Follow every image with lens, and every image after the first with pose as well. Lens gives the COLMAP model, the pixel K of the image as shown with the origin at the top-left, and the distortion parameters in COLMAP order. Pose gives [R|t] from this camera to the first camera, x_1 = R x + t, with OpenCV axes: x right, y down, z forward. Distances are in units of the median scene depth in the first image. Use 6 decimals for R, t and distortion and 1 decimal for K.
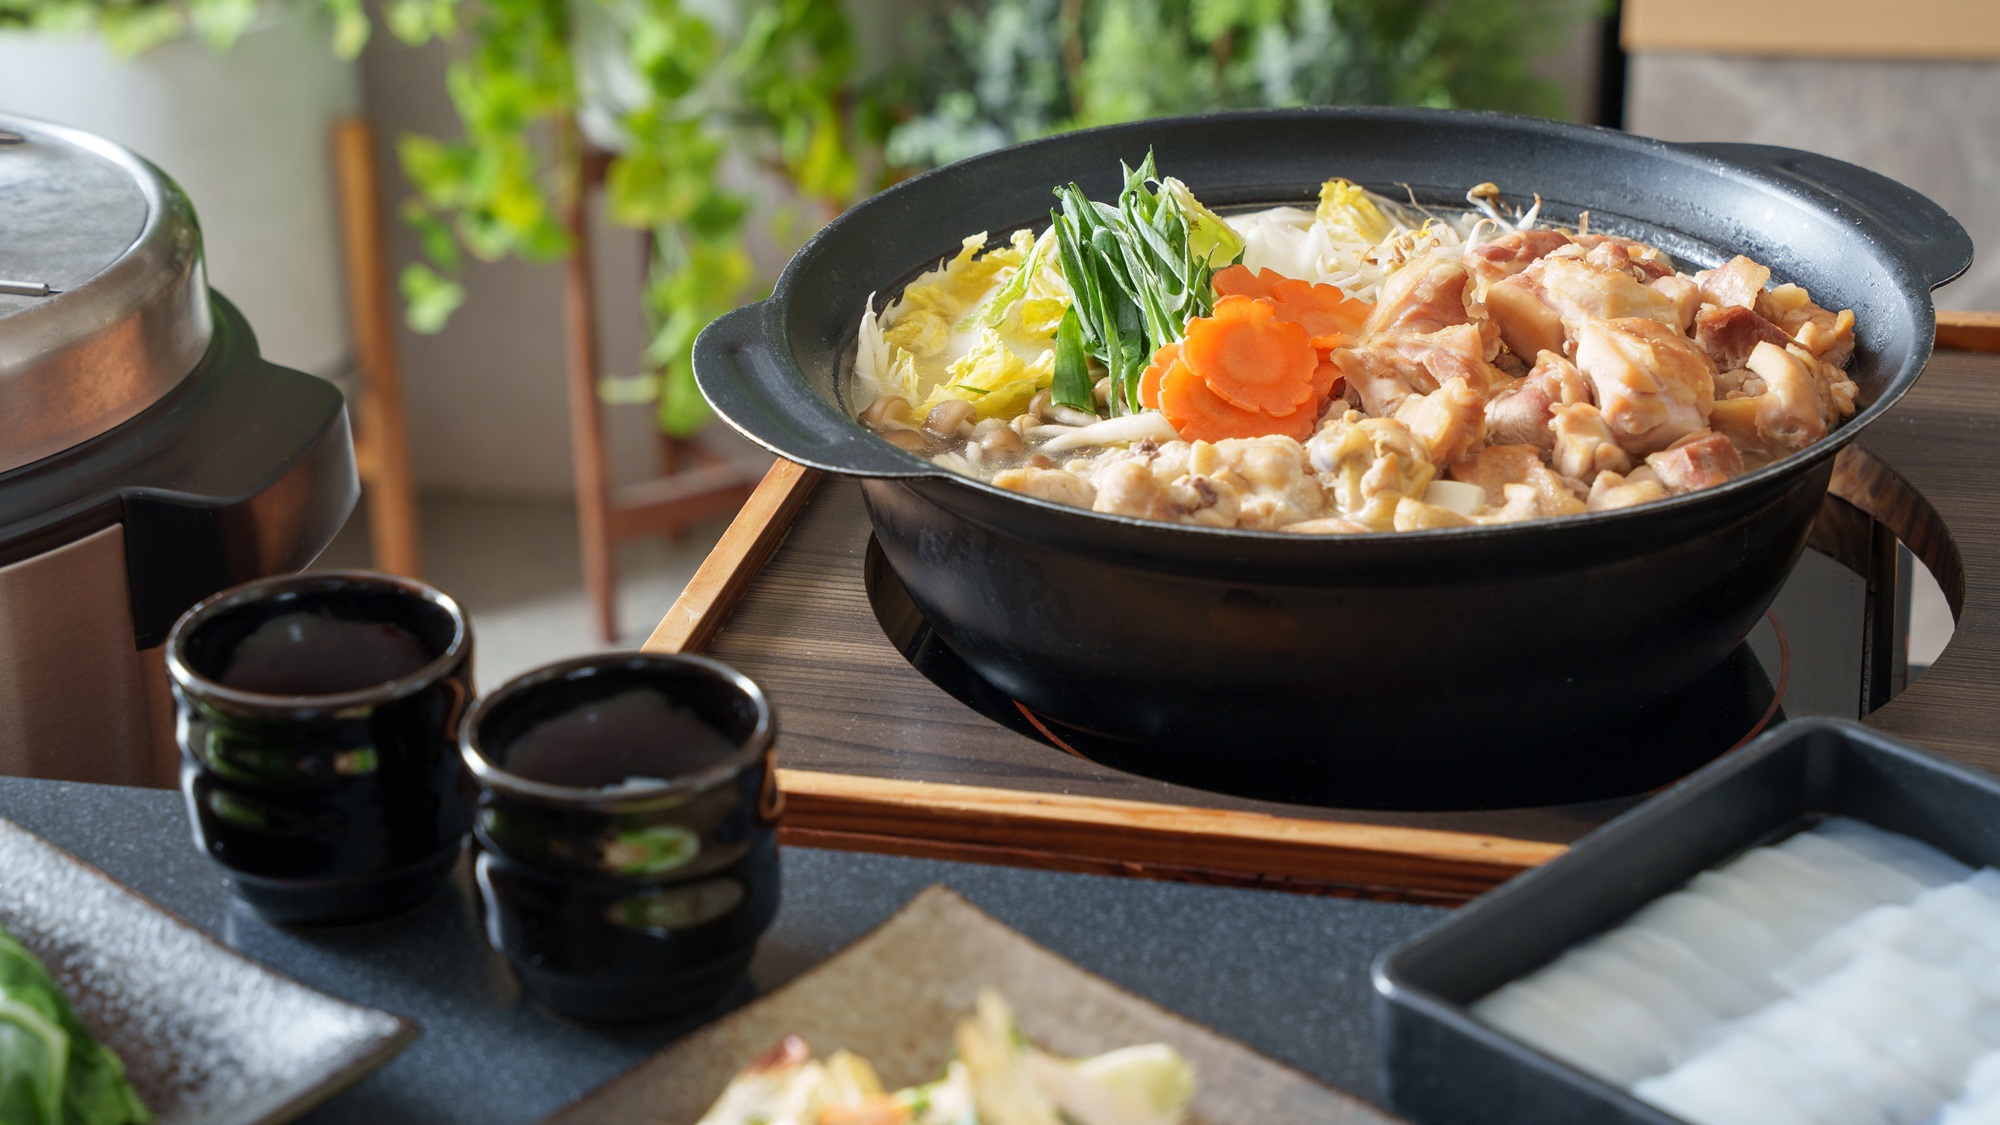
lens RADIAL K [[3979.0, 0, 1000.0], [0, 3979.0, 562.5], [0, 0, 1]] dist [0.287312, 0.256673]
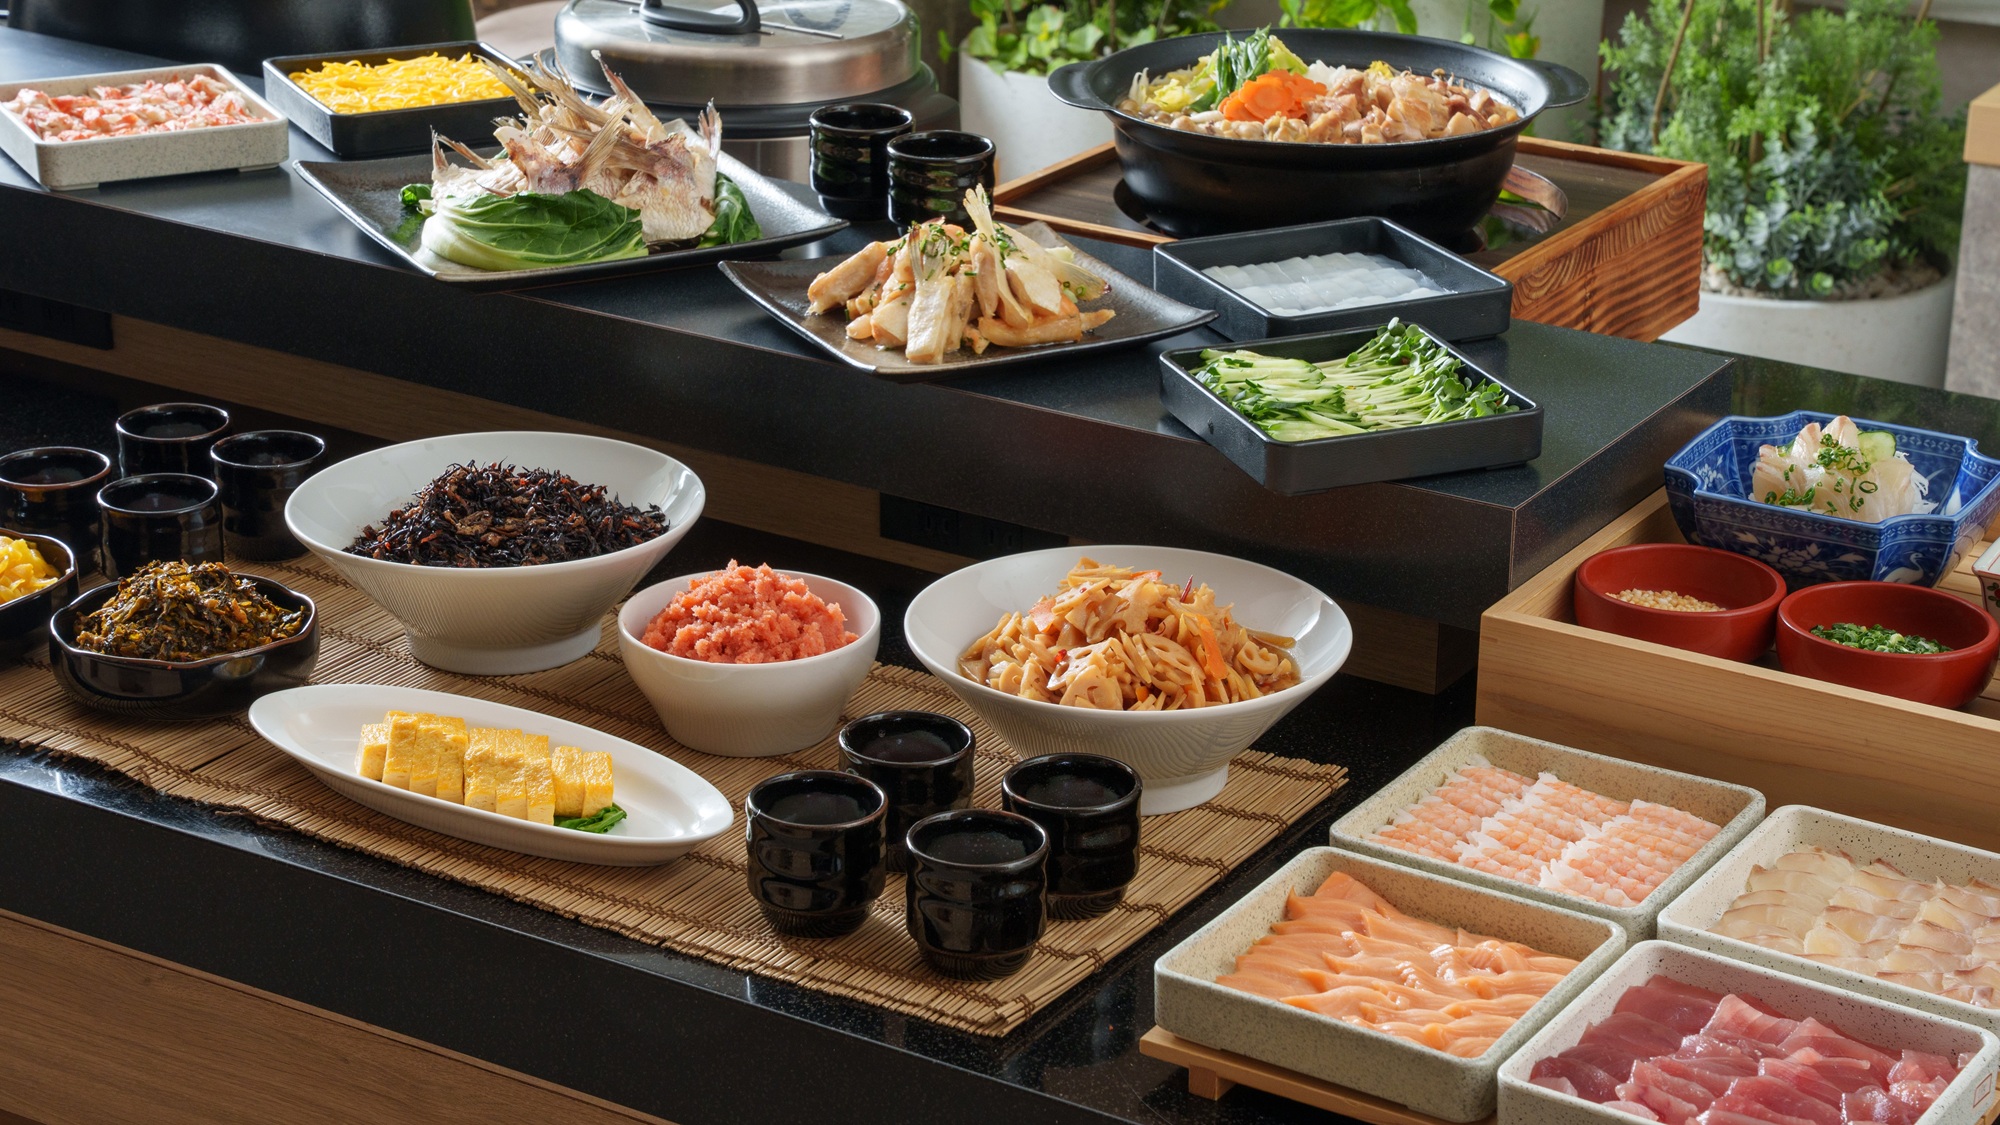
lens RADIAL K [[3979.0, 0, 1000.0], [0, 3979.0, 562.5], [0, 0, 1]] dist [0.287312, 0.256673]
pose [[0.941189, 0.150307, -0.302606, 0.747461], [-0.172604, 0.983812, -0.048178, 0.405482], [0.290466, 0.097575, 0.951897, -1.476646]]
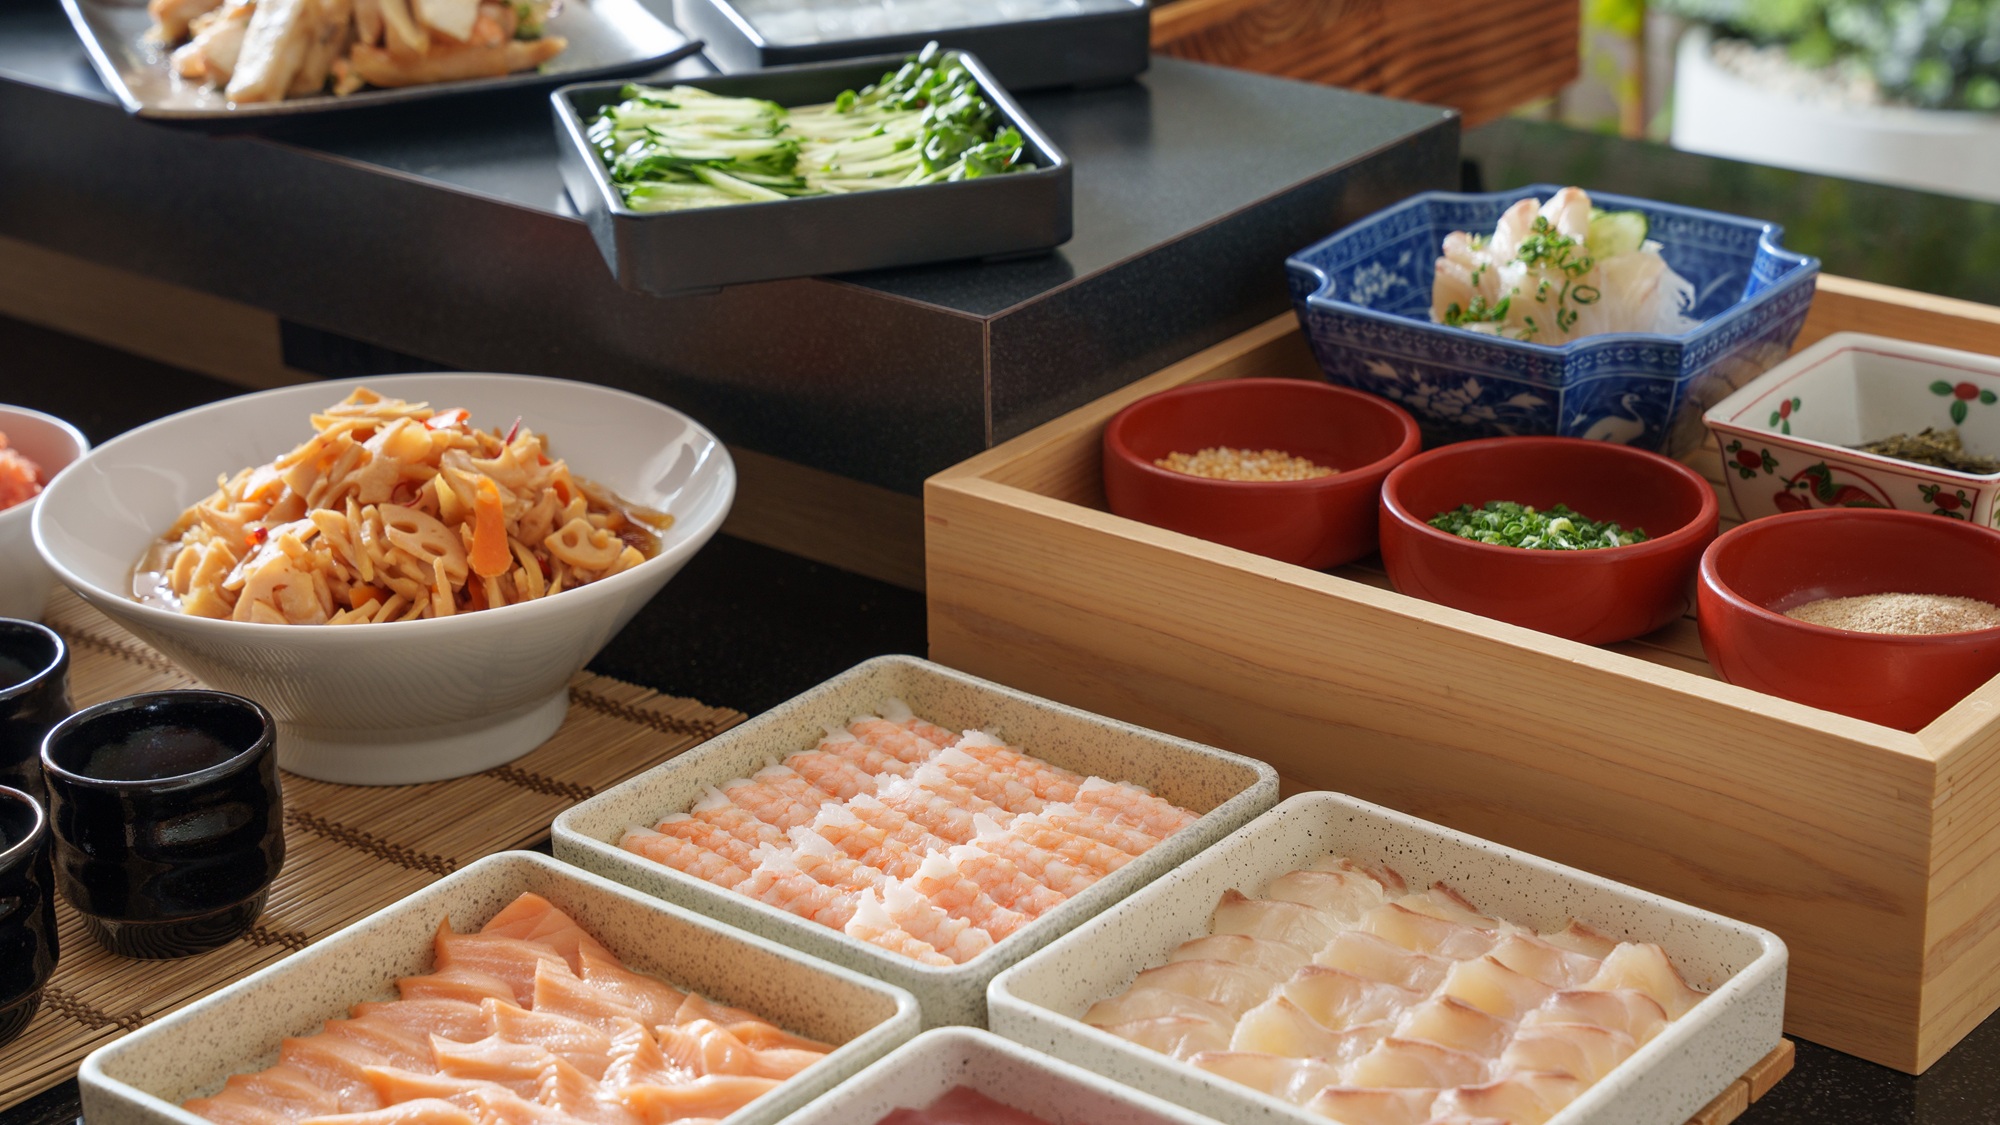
lens RADIAL K [[3809.4, 0, 1000.0], [0, 3809.4, 562.5], [0, 0, 1]] dist [0.222992, 0.058354]
pose [[0.894048, 0.171882, -0.413684, 0.913984], [-0.188067, 0.982155, 0.001630, 0.308526], [0.406582, 0.076343, 0.910419, -0.573897]]
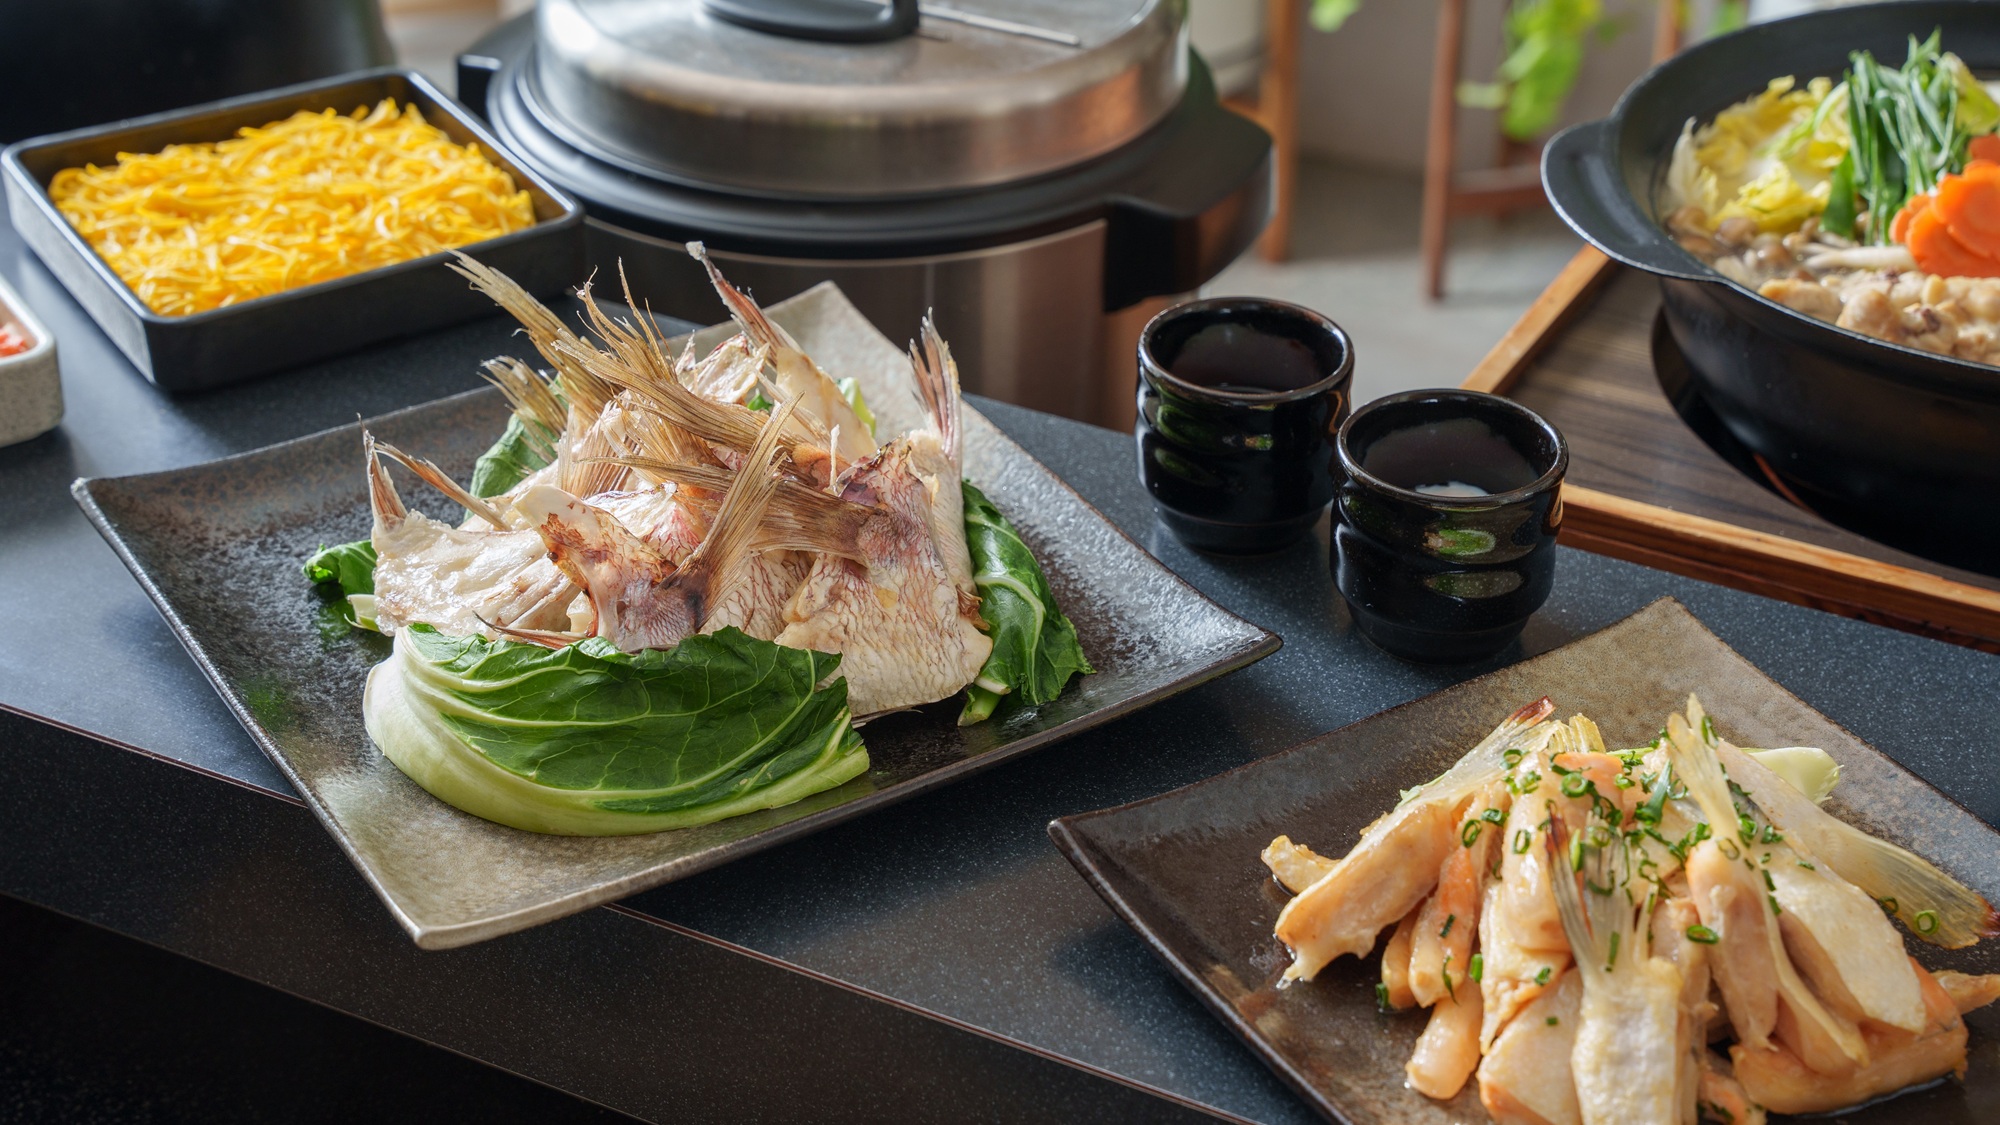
lens RADIAL K [[3392.2, 0, 998.2], [0, 3392.2, 491.6], [0, 0, 1]] dist [0.039676, 1.033461]
pose [[0.966067, 0.149498, -0.210631, 0.001792], [-0.130295, 0.986178, 0.102351, -0.036907], [0.223021, -0.071434, 0.972193, -0.143186]]
